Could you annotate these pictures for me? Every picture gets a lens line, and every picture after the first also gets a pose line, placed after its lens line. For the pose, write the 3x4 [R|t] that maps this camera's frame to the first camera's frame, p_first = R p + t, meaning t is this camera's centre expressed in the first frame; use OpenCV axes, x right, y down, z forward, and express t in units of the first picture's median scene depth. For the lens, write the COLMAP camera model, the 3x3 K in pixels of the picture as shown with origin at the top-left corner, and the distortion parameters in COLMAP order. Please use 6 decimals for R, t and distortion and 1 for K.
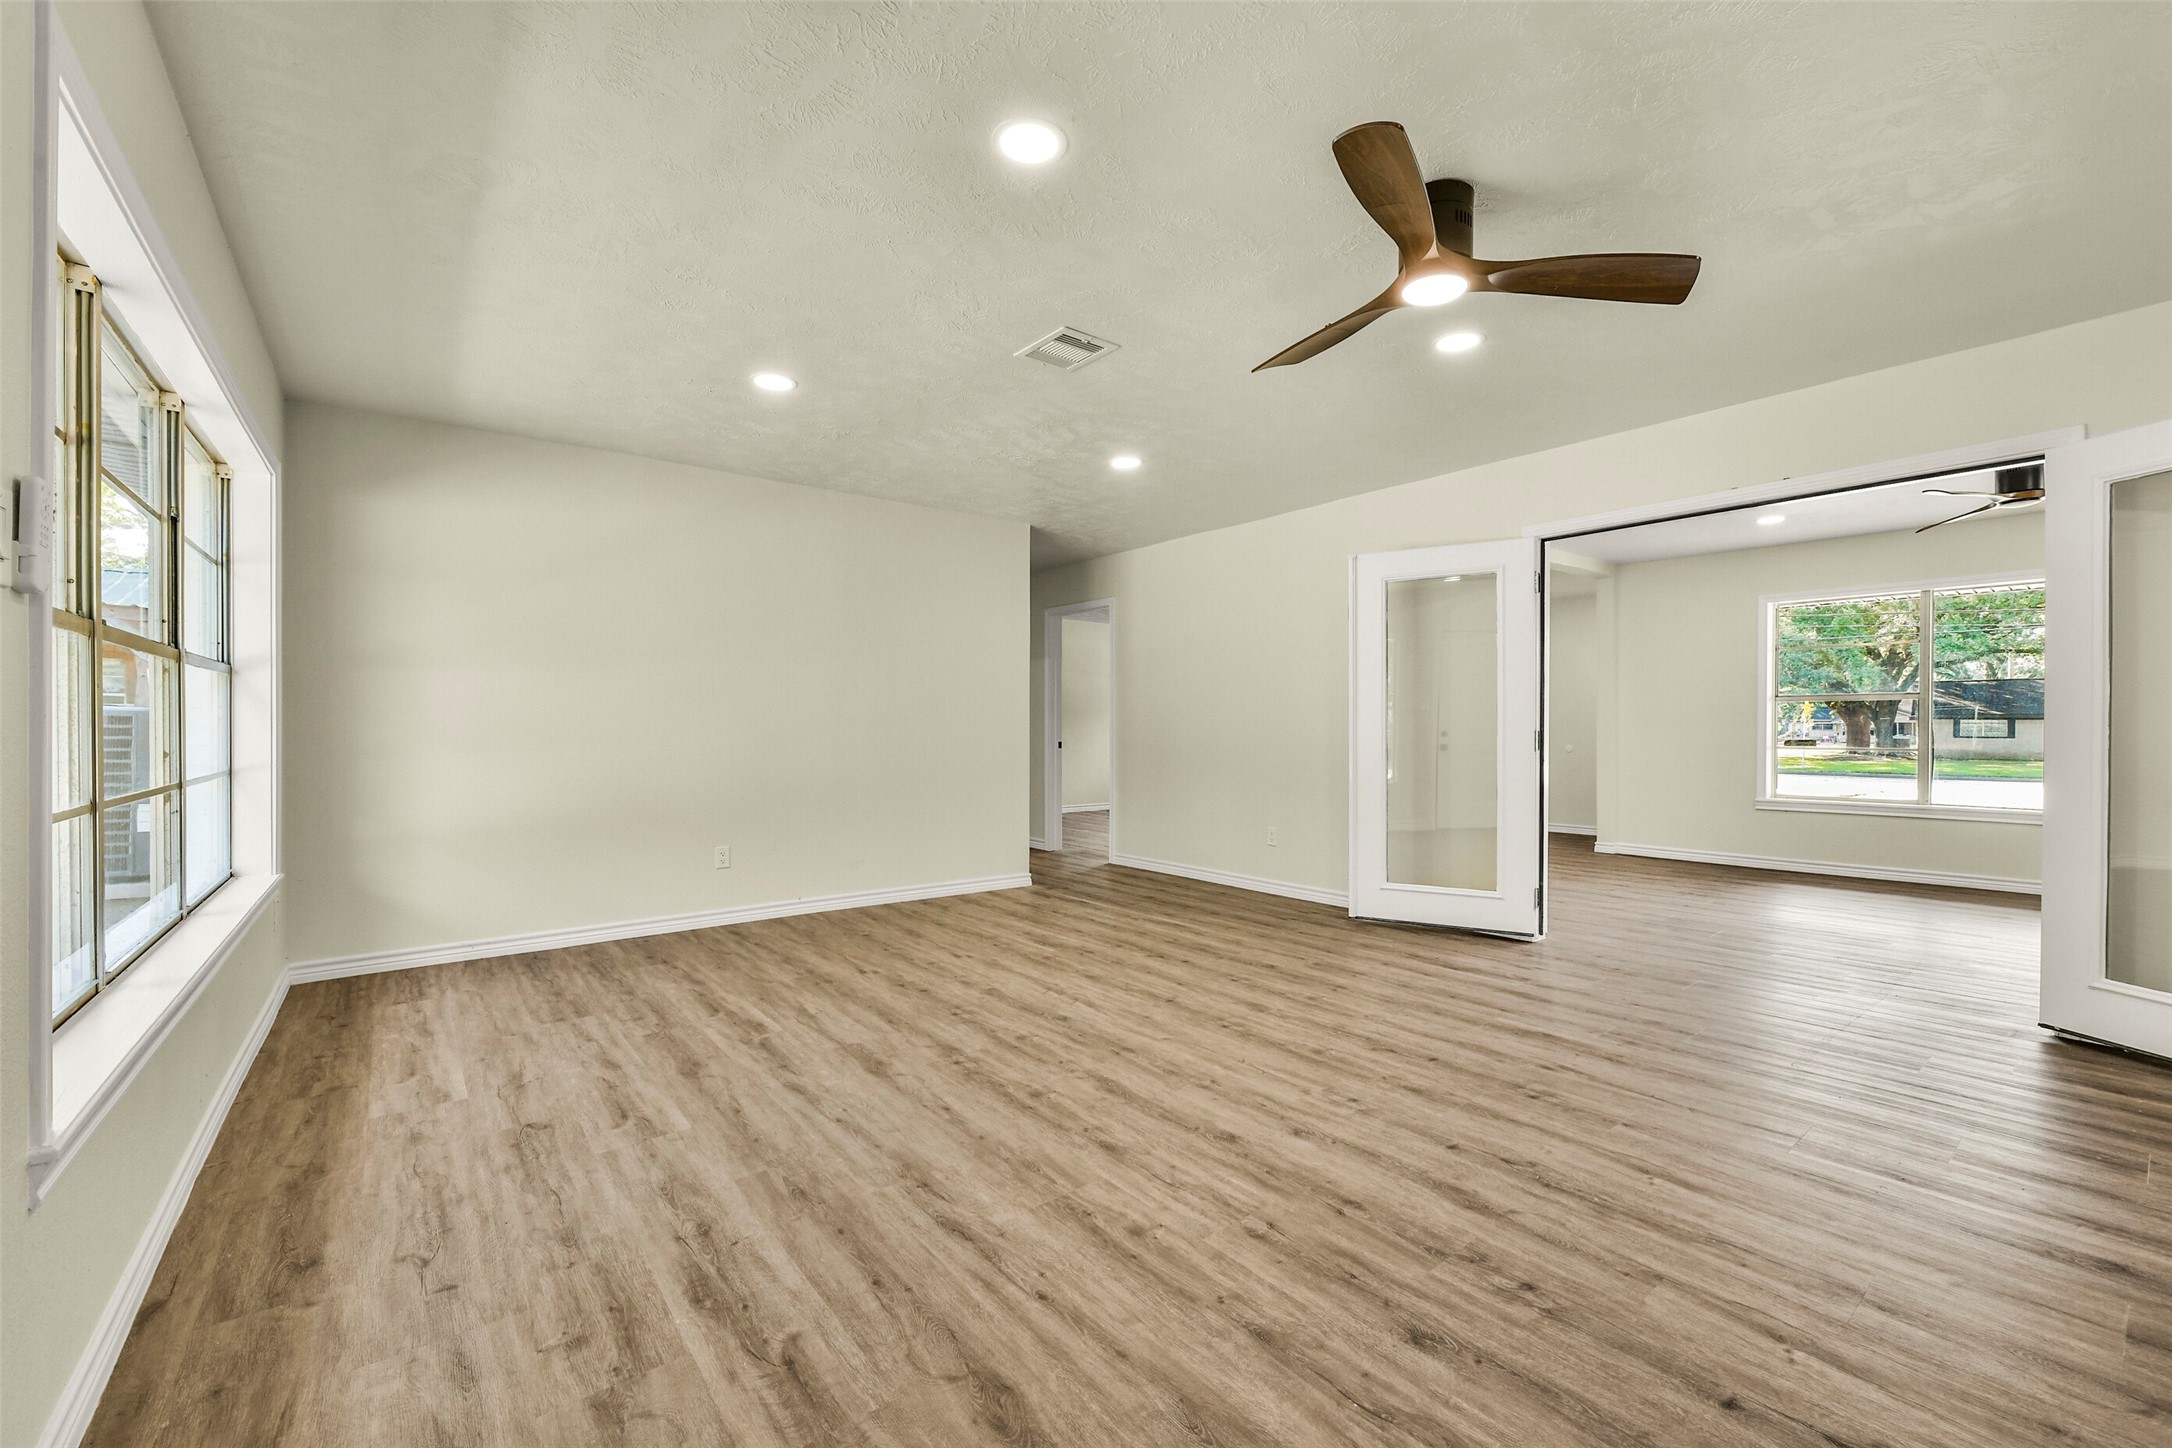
lens RADIAL K [[870.5, 0, 1097.3], [0, 870.5, 726.9], [0, 0, 1]] dist [-0.003277, -0.000004]
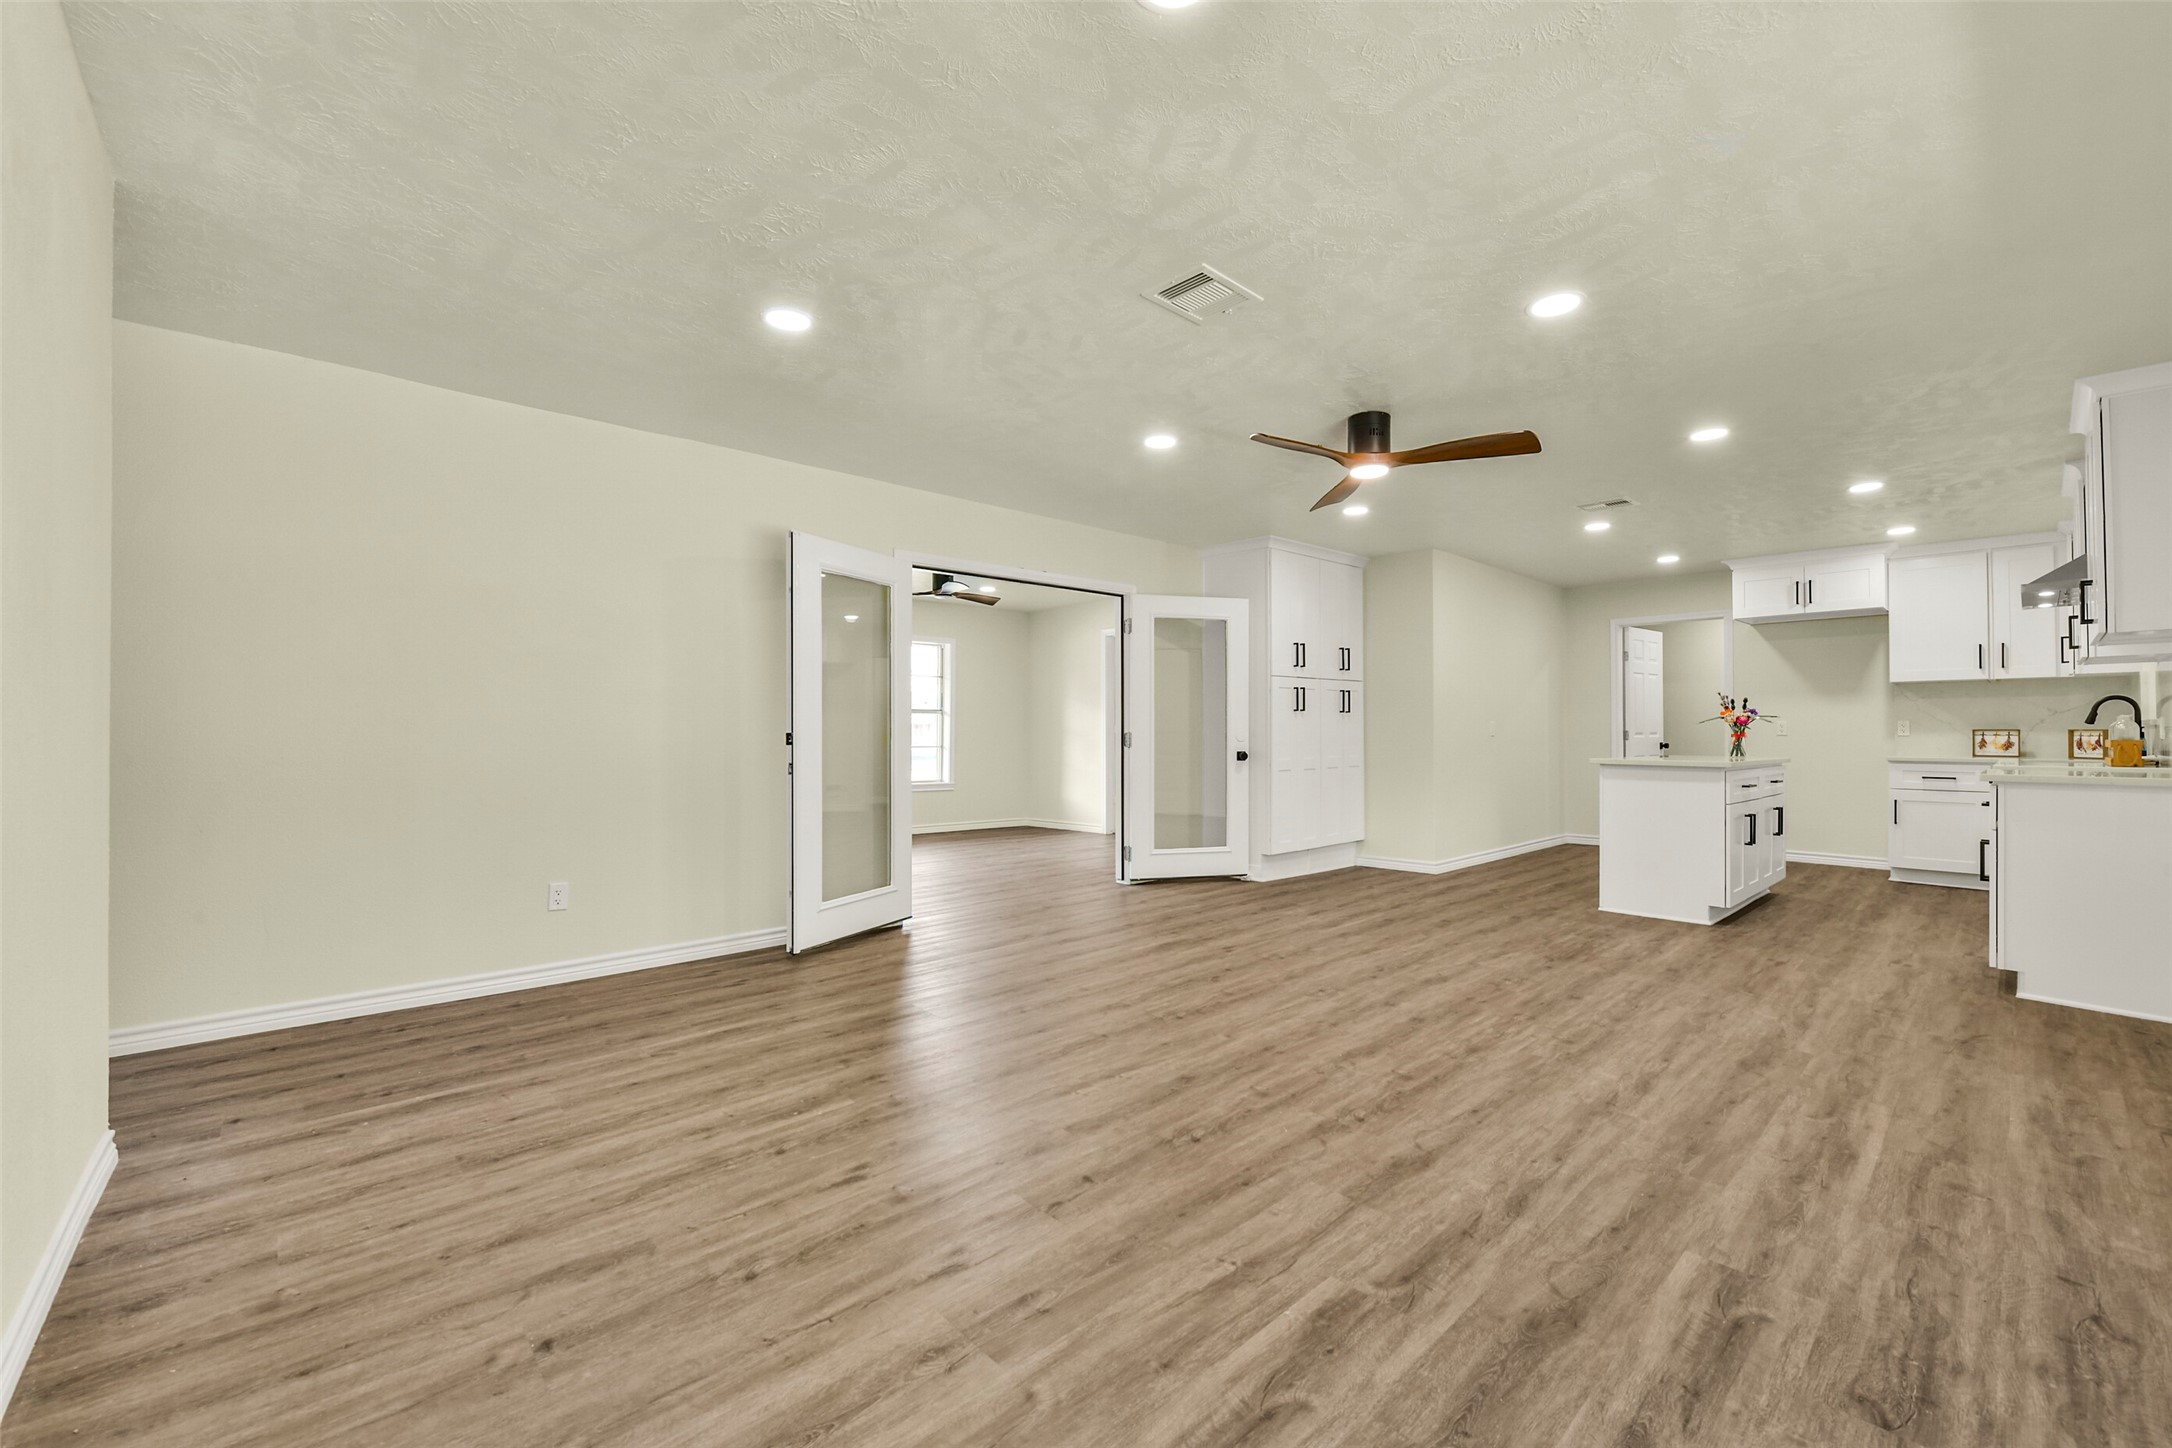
lens RADIAL K [[870.5, 0, 1097.7], [0, 870.5, 731.7], [0, 0, 1]] dist [-0.003277, -0.000004]
pose [[-0.071036, 0.000636, 0.997474, -1.098075], [-0.003142, 0.999995, -0.000862, 0.000891], [-0.997469, -0.003195, -0.071034, 1.443259]]
